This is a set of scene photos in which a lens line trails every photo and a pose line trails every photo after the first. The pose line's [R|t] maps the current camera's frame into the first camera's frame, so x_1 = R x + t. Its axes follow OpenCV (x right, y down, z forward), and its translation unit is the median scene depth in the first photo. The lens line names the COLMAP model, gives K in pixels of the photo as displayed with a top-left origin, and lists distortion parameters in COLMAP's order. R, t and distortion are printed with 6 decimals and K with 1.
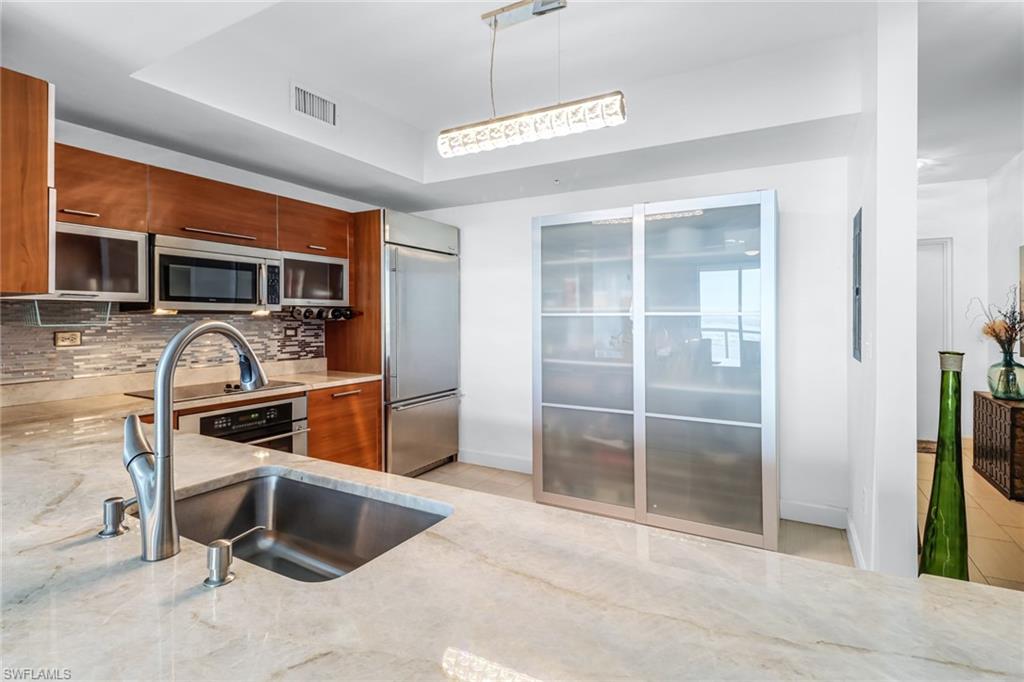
lens RADIAL K [[500.0, 0, 514.3], [0, 500.0, 318.9], [0, 0, 1]] dist [0.014774, -0.000328]
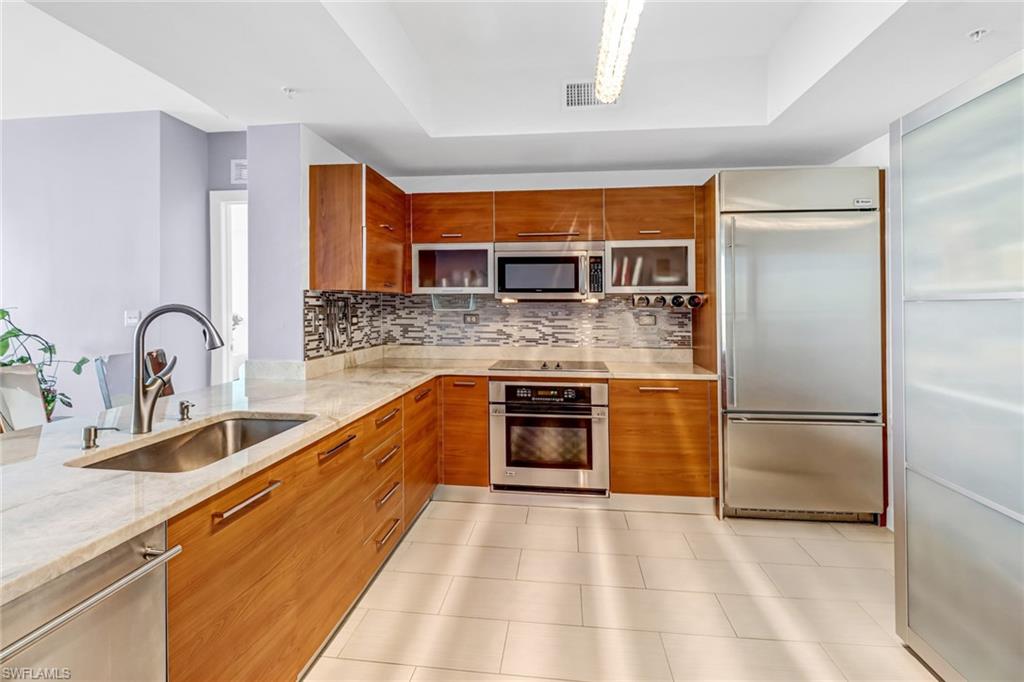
lens RADIAL K [[509.1, 0, 557.5], [0, 509.1, 305.0], [0, 0, 1]] dist [-0.003048, -0.011670]
pose [[0.384985, -0.004937, -0.922910, 0.438785], [-0.003705, 0.999969, -0.006895, 0.004320], [0.922916, 0.006074, 0.384954, 0.469835]]
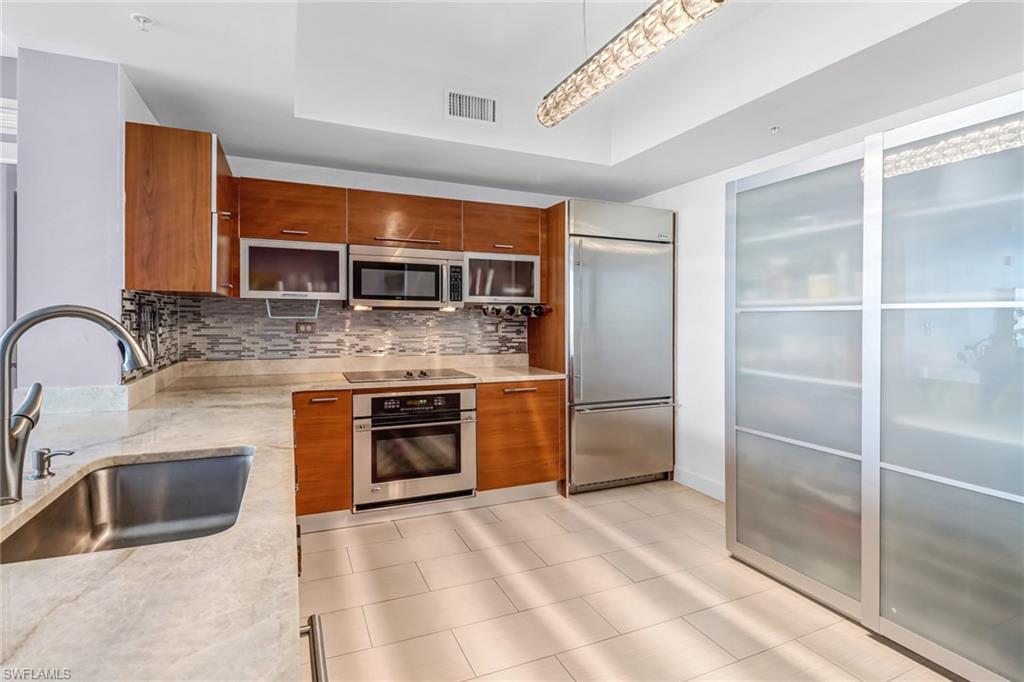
lens RADIAL K [[491.1, 0, 540.3], [0, 491.1, 324.8], [0, 0, 1]] dist [0.002327, -0.009591]
pose [[0.802880, 0.010819, -0.596043, 0.275855], [-0.006360, 0.999934, 0.009584, 0.009460], [0.596107, -0.003904, 0.802896, 0.234828]]
